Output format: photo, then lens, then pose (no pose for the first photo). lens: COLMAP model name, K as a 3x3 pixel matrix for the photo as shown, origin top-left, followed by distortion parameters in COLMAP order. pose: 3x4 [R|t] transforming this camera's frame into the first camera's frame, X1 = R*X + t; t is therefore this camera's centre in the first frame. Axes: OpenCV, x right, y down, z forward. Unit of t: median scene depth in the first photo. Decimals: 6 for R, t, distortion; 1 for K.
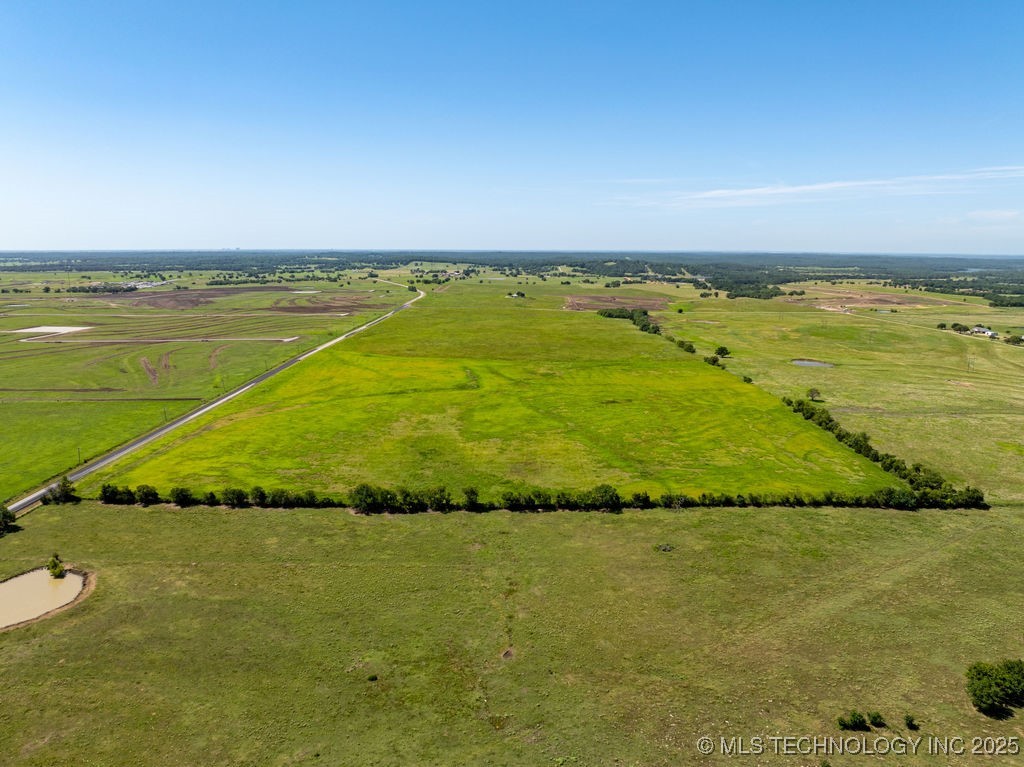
lens RADIAL K [[718.8, 0, 521.3], [0, 718.8, 384.0], [0, 0, 1]] dist [-0.037753, -0.001019]
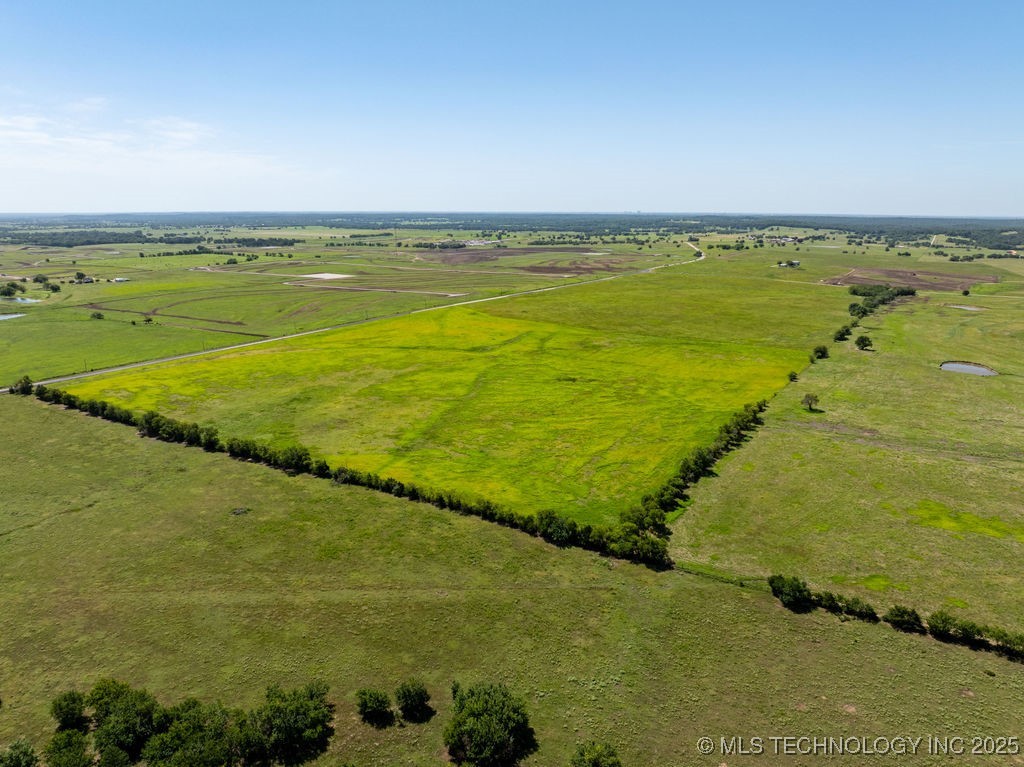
lens RADIAL K [[718.8, 0, 521.3], [0, 718.8, 384.0], [0, 0, 1]] dist [-0.037753, -0.001019]
pose [[0.852109, 0.121281, -0.509118, 0.332190], [-0.096389, 0.992506, 0.075106, -0.019542], [0.514411, -0.014925, 0.857414, 0.113822]]
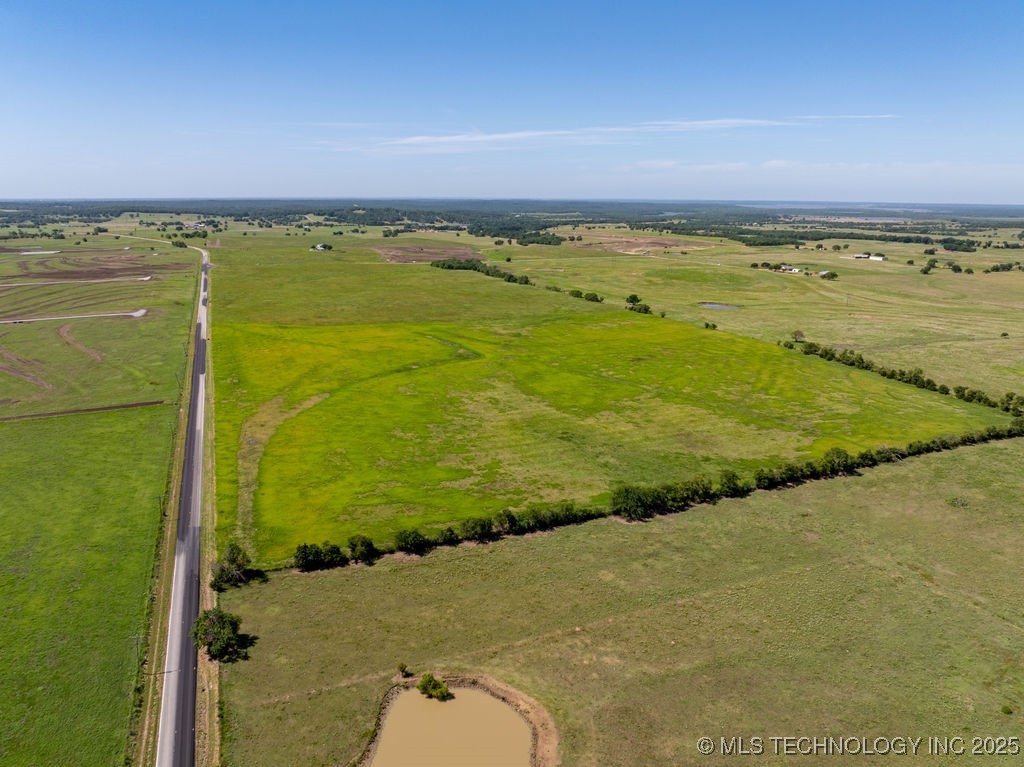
lens RADIAL K [[718.8, 0, 521.3], [0, 718.8, 384.0], [0, 0, 1]] dist [-0.037753, -0.001019]
pose [[0.922064, -0.096926, 0.374703, -0.234897], [0.070222, 0.993962, 0.084313, -0.020679], [-0.380613, -0.051429, 0.923303, 0.106076]]
